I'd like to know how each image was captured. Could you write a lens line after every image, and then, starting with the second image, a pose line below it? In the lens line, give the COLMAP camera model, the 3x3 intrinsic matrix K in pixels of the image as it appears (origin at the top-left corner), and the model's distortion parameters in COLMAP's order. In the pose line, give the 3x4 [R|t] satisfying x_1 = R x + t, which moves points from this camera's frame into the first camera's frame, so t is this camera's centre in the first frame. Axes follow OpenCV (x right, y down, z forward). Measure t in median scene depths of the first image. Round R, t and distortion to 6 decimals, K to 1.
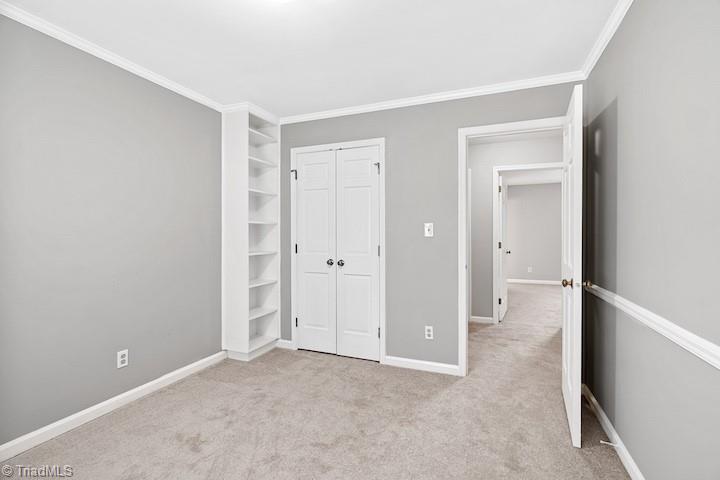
lens RADIAL K [[327.8, 0, 362.6], [0, 327.8, 233.5], [0, 0, 1]] dist [-0.001099, 0.001365]
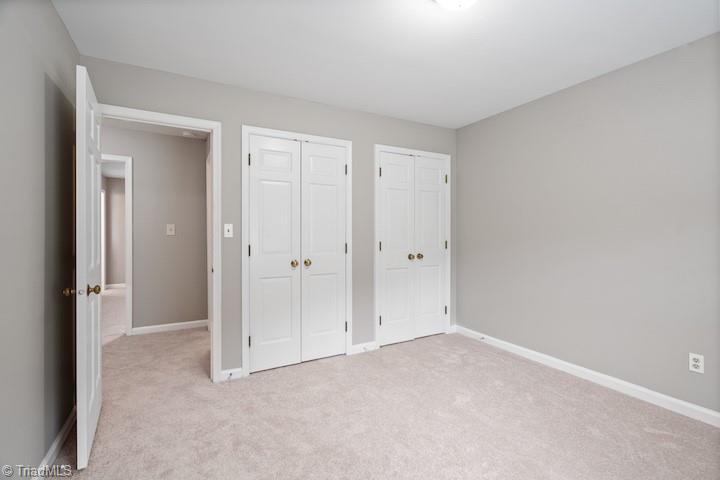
lens RADIAL K [[327.8, 0, 362.0], [0, 327.8, 234.3], [0, 0, 1]] dist [-0.001099, 0.001365]
pose [[0.619685, -0.009097, 0.784798, -0.729526], [0.007903, 0.999954, 0.005351, 0.003227], [-0.784811, 0.002886, 0.619728, 0.305308]]
